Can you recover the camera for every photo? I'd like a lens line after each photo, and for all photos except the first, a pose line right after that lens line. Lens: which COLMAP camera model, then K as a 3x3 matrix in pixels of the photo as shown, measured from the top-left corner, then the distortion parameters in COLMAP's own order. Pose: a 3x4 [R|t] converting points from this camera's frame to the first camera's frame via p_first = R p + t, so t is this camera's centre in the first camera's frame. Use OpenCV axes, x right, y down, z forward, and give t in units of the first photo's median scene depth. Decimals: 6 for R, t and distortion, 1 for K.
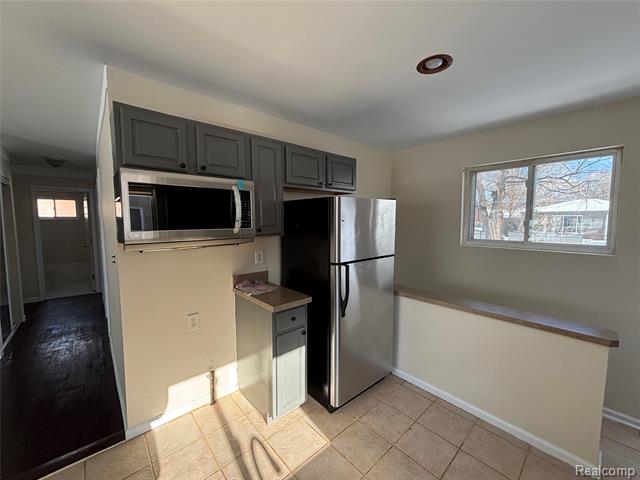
lens RADIAL K [[258.5, 0, 319.4], [0, 258.5, 241.5], [0, 0, 1]] dist [0.000891, -0.000041]
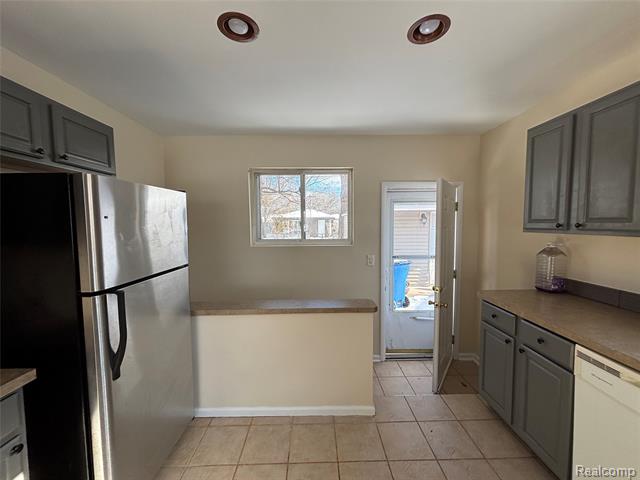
lens RADIAL K [[258.1, 0, 322.8], [0, 258.1, 240.5], [0, 0, 1]] dist [-0.001613, -0.000632]
pose [[0.652955, -0.054158, 0.755458, -0.024263], [0.070303, 0.997468, 0.010743, 0.000215], [-0.754127, 0.046096, 0.655109, 0.202650]]
